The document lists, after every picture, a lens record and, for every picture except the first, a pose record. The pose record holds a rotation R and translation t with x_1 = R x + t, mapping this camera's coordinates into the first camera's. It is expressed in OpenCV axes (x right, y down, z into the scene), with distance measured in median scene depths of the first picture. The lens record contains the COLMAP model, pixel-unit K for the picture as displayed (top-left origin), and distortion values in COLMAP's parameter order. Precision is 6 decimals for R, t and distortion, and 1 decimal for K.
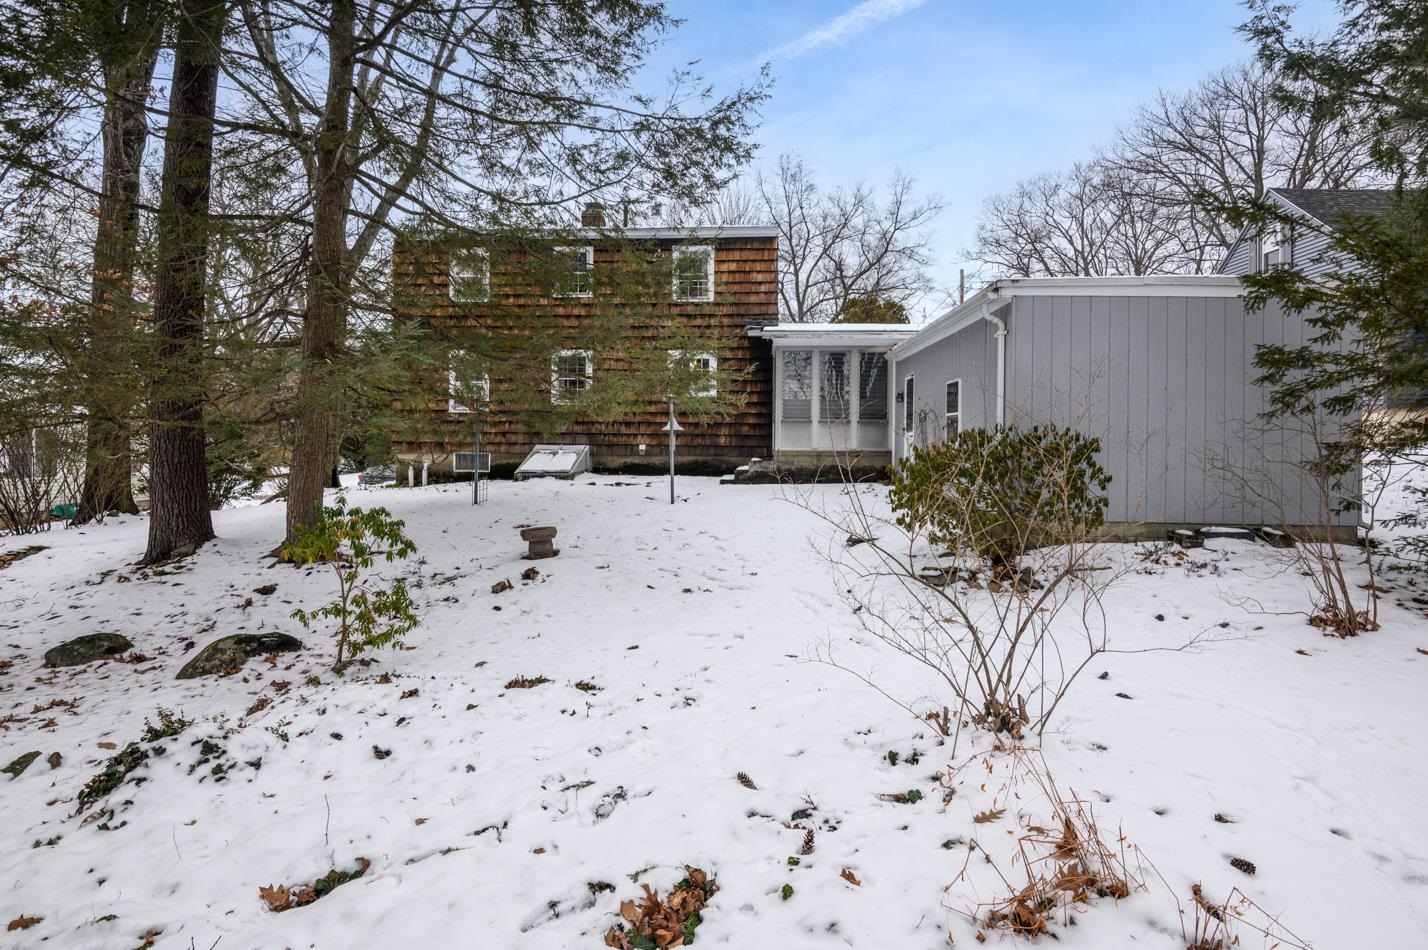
lens RADIAL K [[821.0, 0, 714.0], [0, 821.0, 475.0], [0, 0, 1]] dist [-0.001096, -0.000271]
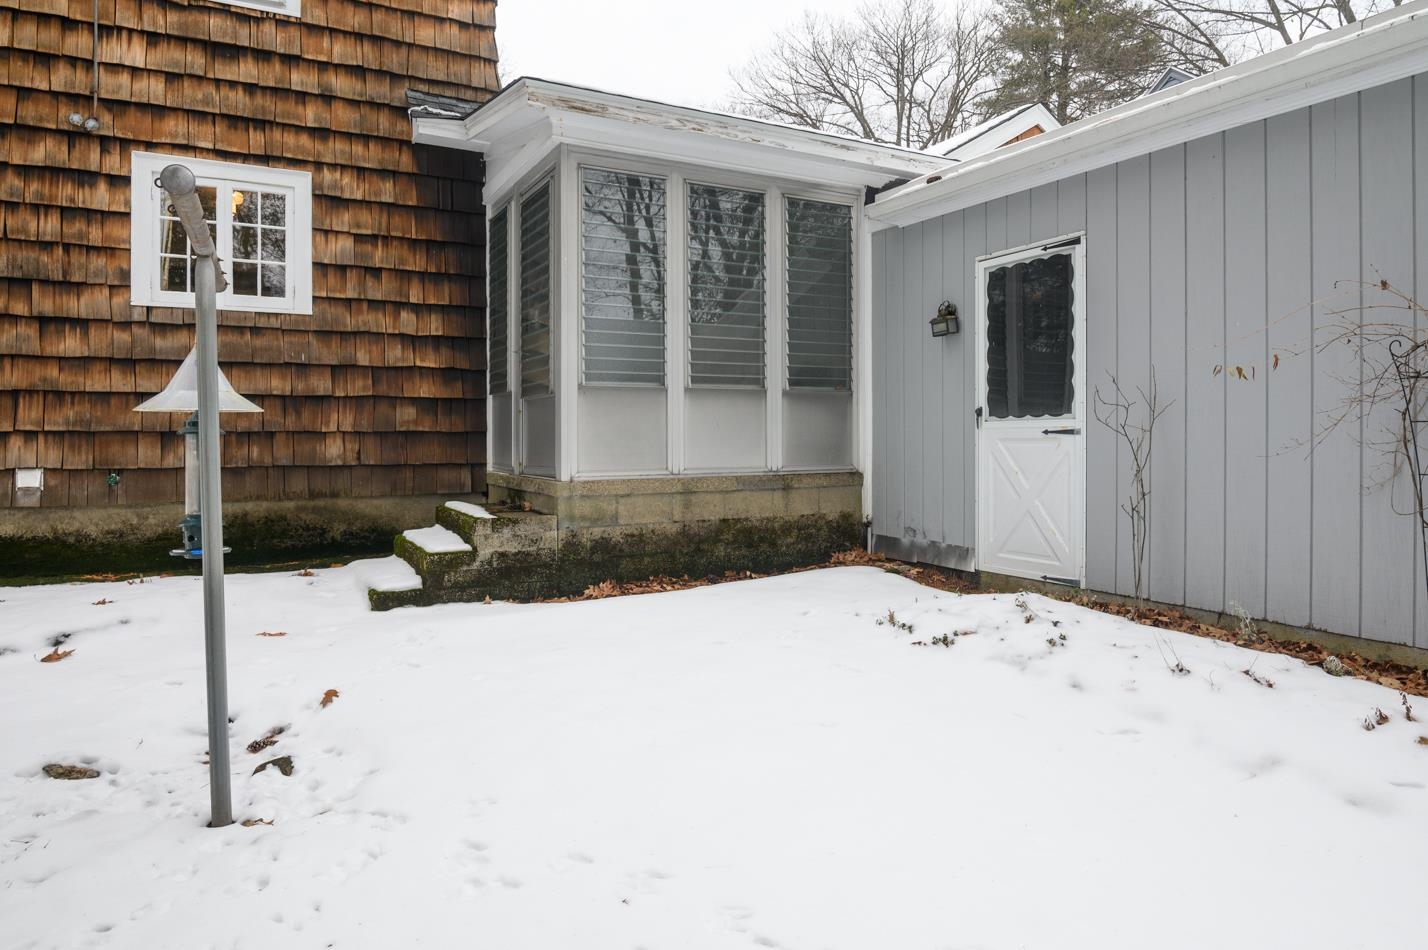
lens RADIAL K [[872.2, 0, 708.2], [0, 872.2, 442.3], [0, 0, 1]] dist [-0.016794, -0.003701]
pose [[0.844523, -0.017341, 0.535238, -0.049544], [0.034250, 0.999178, -0.021668, -0.032785], [-0.534423, 0.036631, 0.844423, 0.637488]]
